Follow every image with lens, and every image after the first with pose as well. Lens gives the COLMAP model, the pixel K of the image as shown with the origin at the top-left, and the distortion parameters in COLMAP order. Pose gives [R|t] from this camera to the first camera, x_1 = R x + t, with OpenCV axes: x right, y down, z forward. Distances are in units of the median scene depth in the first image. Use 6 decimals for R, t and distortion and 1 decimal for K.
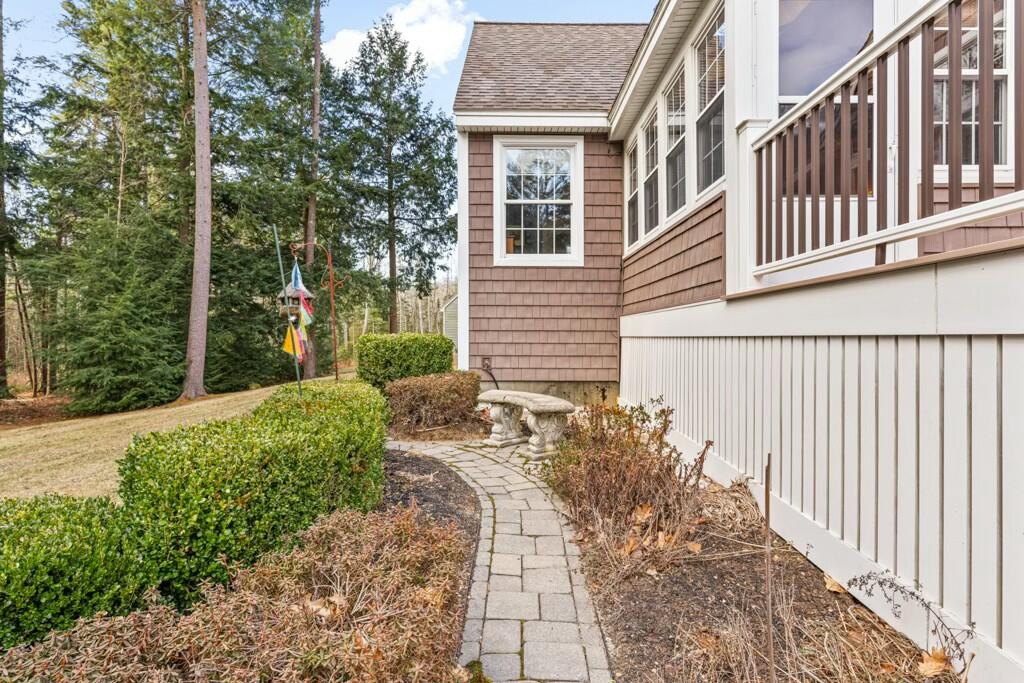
lens RADIAL K [[557.8, 0, 512.0], [0, 557.8, 341.5], [0, 0, 1]] dist [0.002281, 0.000288]
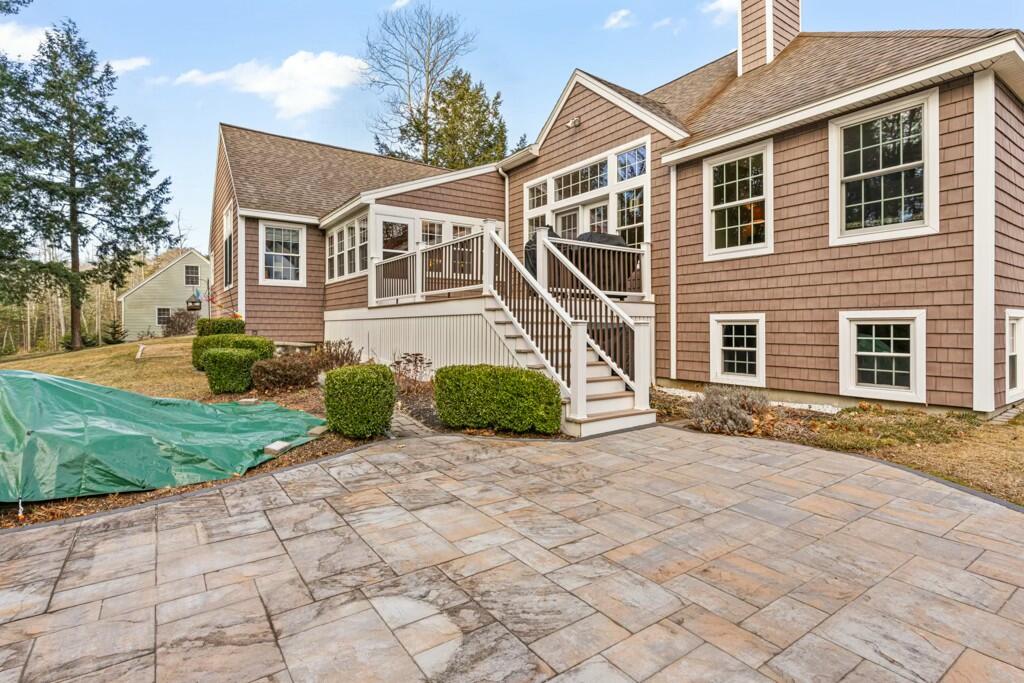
lens RADIAL K [[506.2, 0, 510.4], [0, 506.2, 326.8], [0, 0, 1]] dist [0.000641, 0.000811]
pose [[0.820858, 0.000890, 0.571131, -0.328626], [0.004952, 0.999950, -0.008676, 0.035050], [-0.571110, 0.009950, 0.820813, -1.001286]]
